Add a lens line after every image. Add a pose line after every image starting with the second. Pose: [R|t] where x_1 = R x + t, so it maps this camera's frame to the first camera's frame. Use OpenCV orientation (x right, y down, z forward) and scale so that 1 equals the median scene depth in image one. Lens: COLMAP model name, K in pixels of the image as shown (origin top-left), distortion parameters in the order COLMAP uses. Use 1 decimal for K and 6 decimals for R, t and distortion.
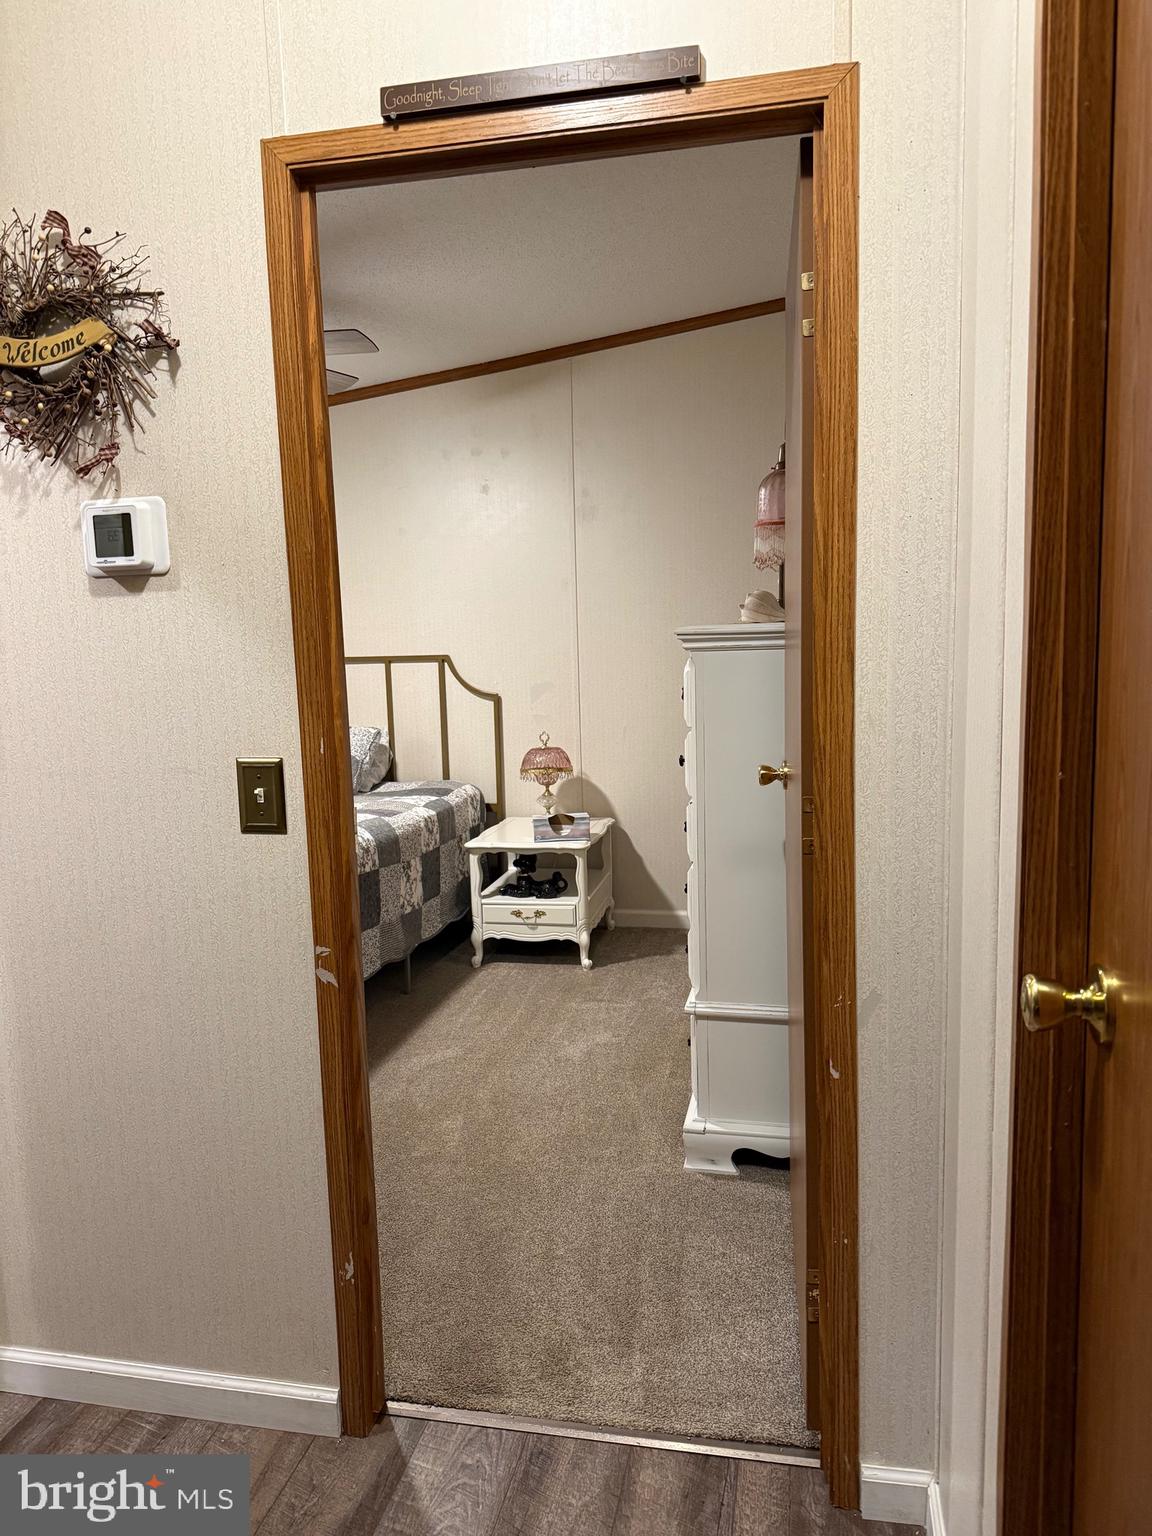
lens RADIAL K [[1068.4, 0, 576.2], [0, 1068.4, 774.2], [0, 0, 1]] dist [0.168816, -0.363086]
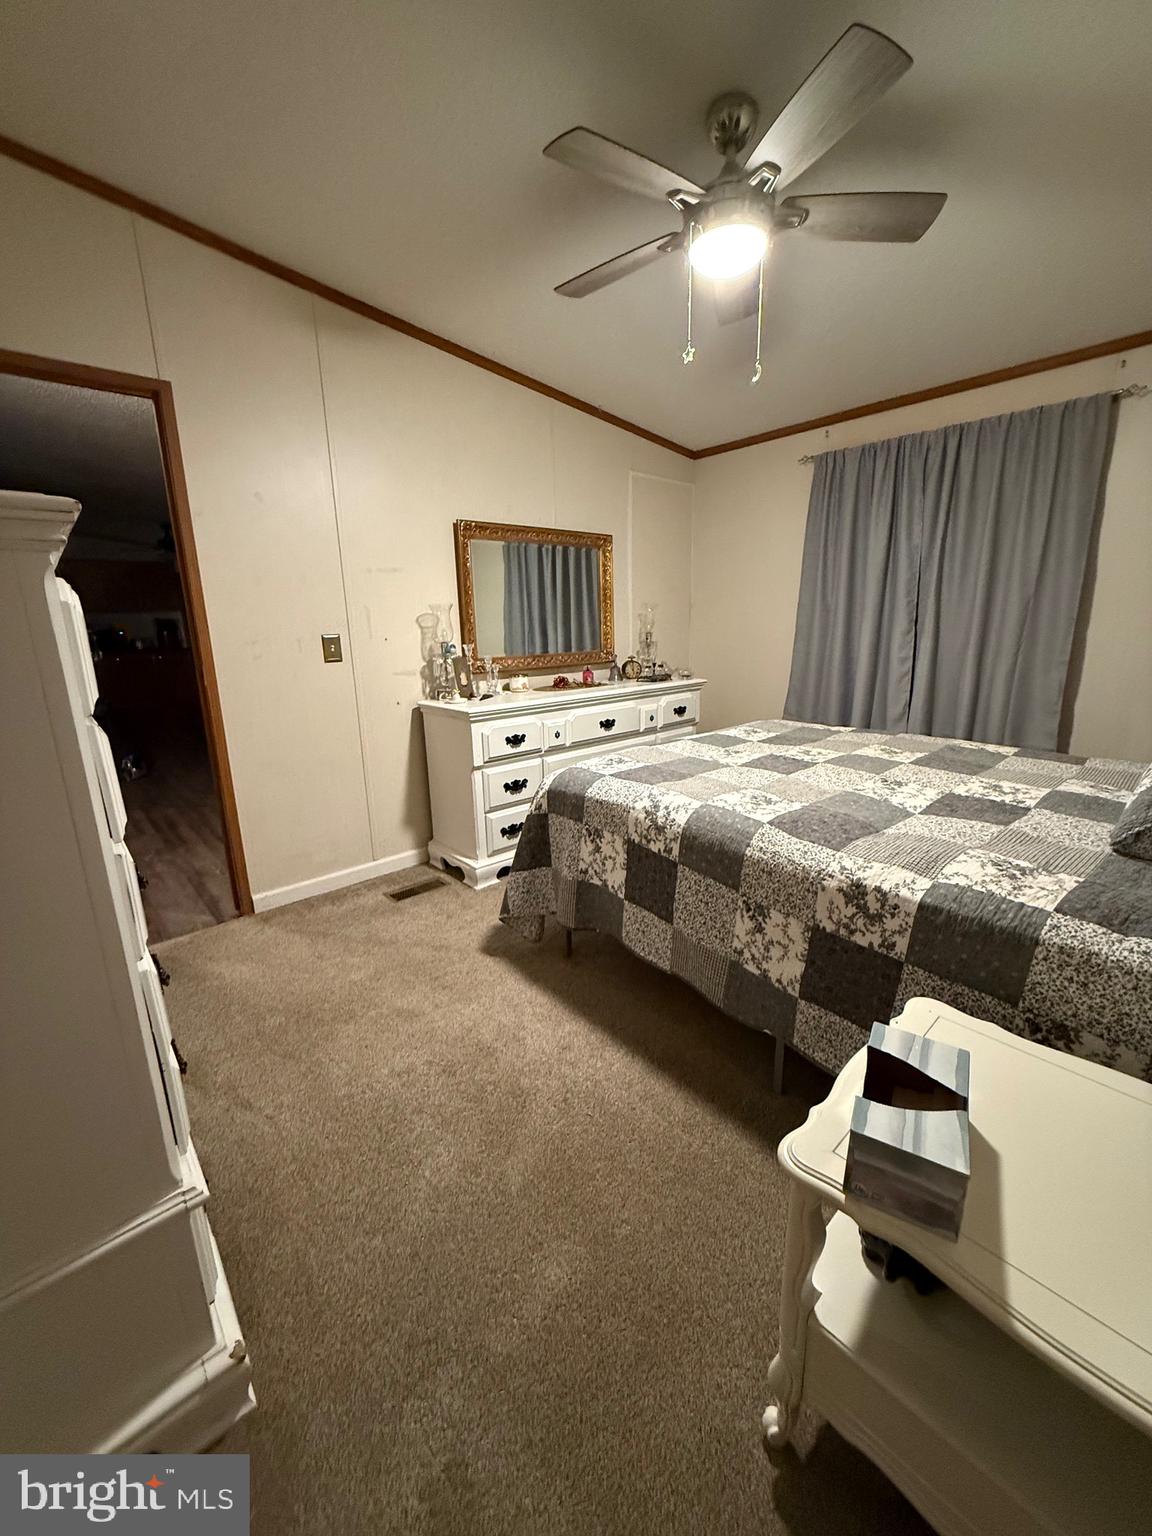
lens RADIAL K [[615.6, 0, 576.0], [0, 615.6, 768.0], [0, 0, 1]] dist [-0.019690, 0.000048]
pose [[-0.591044, 0.233366, -0.772145, 0.161679], [-0.060239, 0.941794, 0.330750, -0.103012], [0.804387, 0.242001, -0.542584, 0.995859]]
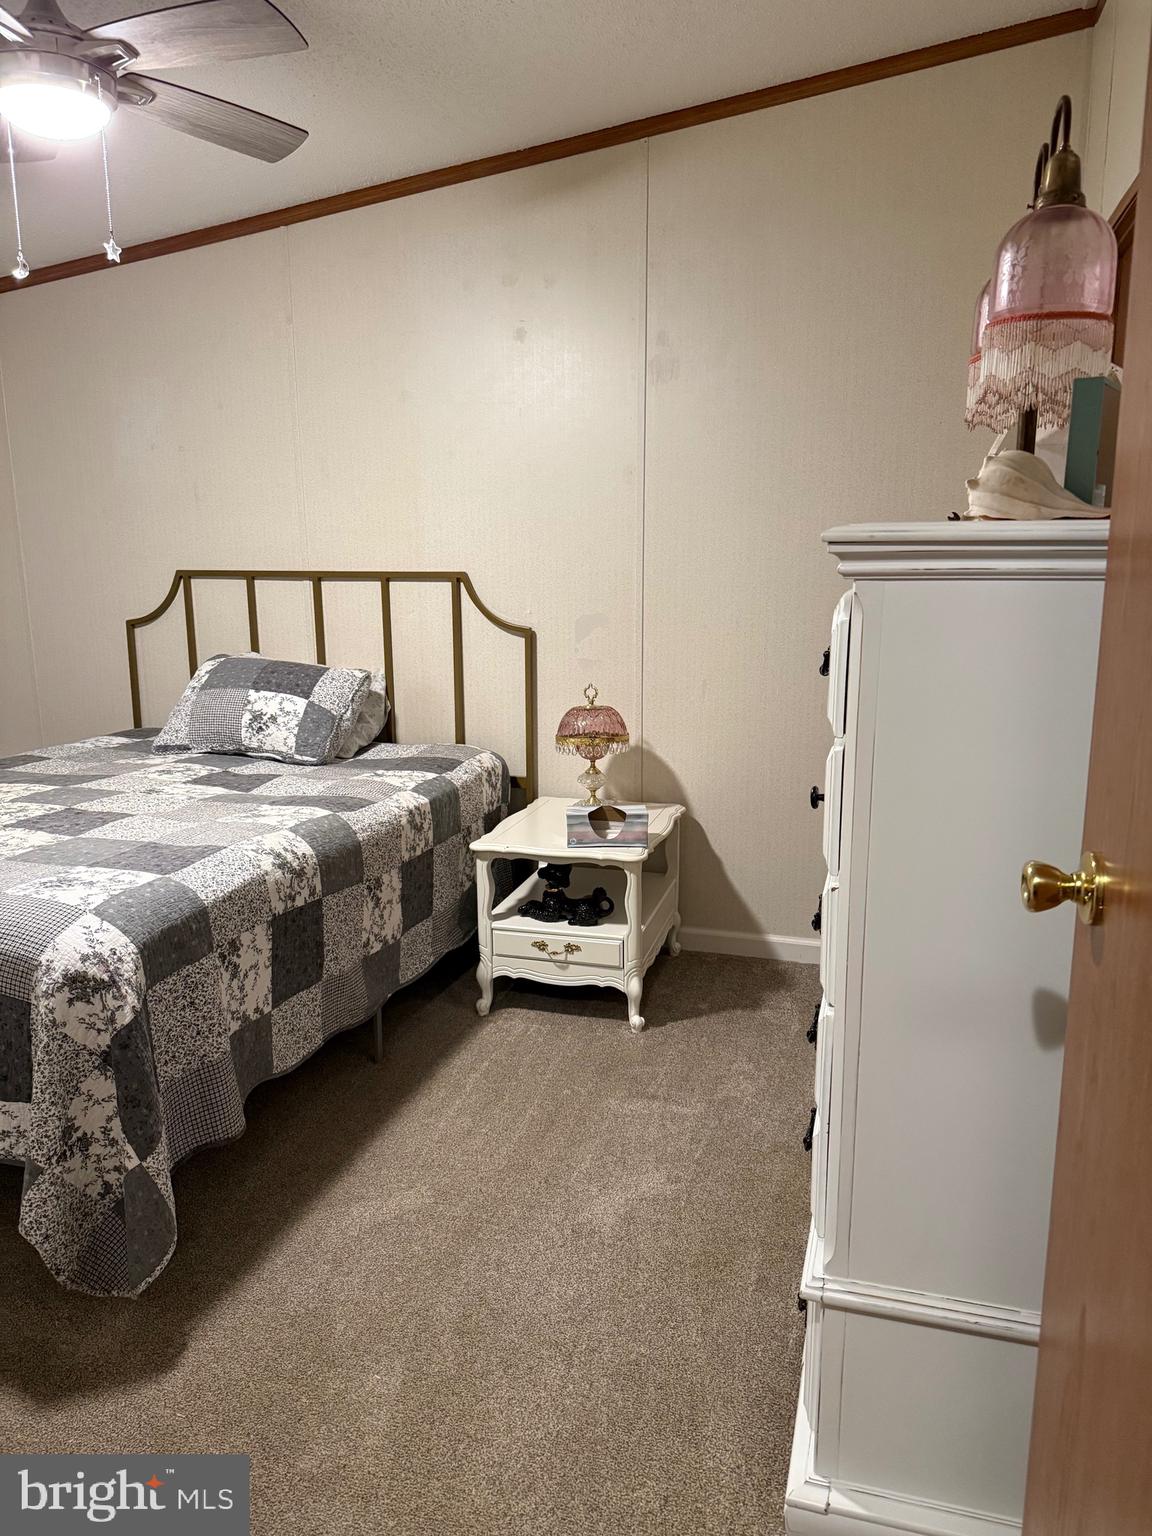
lens RADIAL K [[1068.4, 0, 576.2], [0, 1068.4, 774.2], [0, 0, 1]] dist [0.168816, -0.363086]
pose [[0.996931, 0.036645, -0.069178, 0.012962], [-0.031335, 0.996589, 0.076344, -0.036961], [0.071740, -0.073943, 0.994679, 0.305633]]
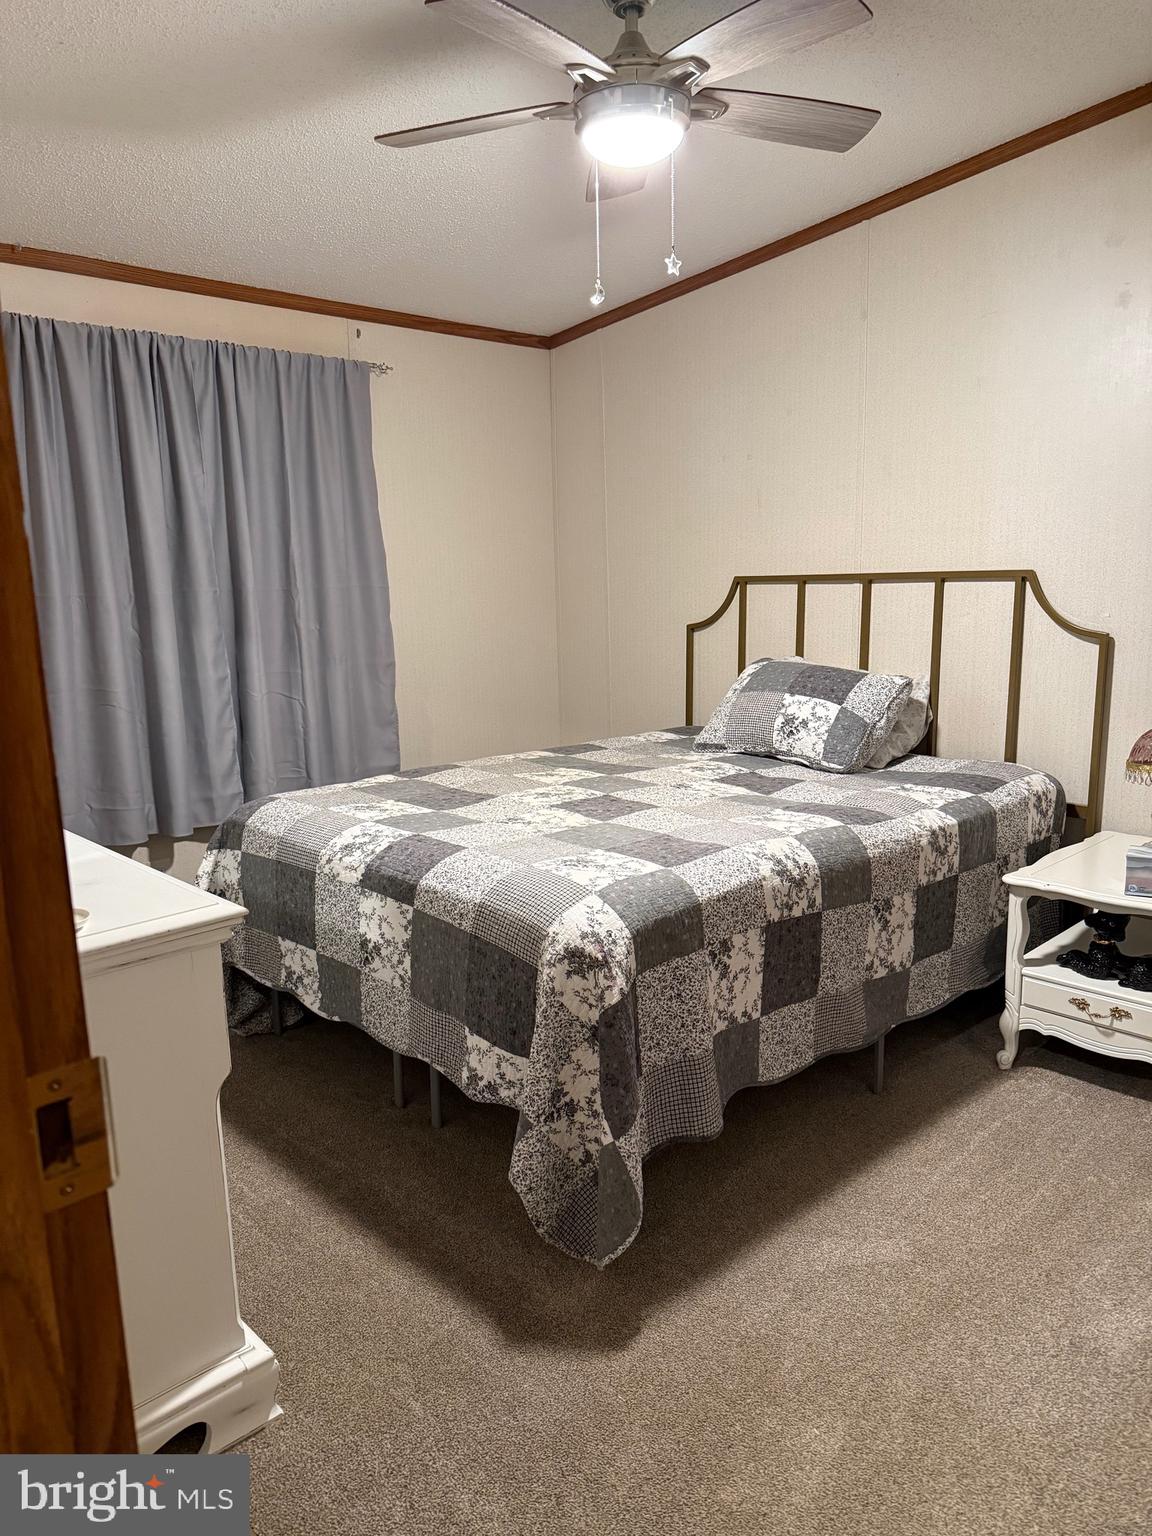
lens RADIAL K [[1068.4, 0, 576.2], [0, 1068.4, 774.2], [0, 0, 1]] dist [0.168816, -0.363086]
pose [[0.827212, 0.114276, -0.550147, 0.032565], [-0.071519, 0.992550, 0.098634, -0.038651], [0.557320, -0.042245, 0.829222, 0.335797]]
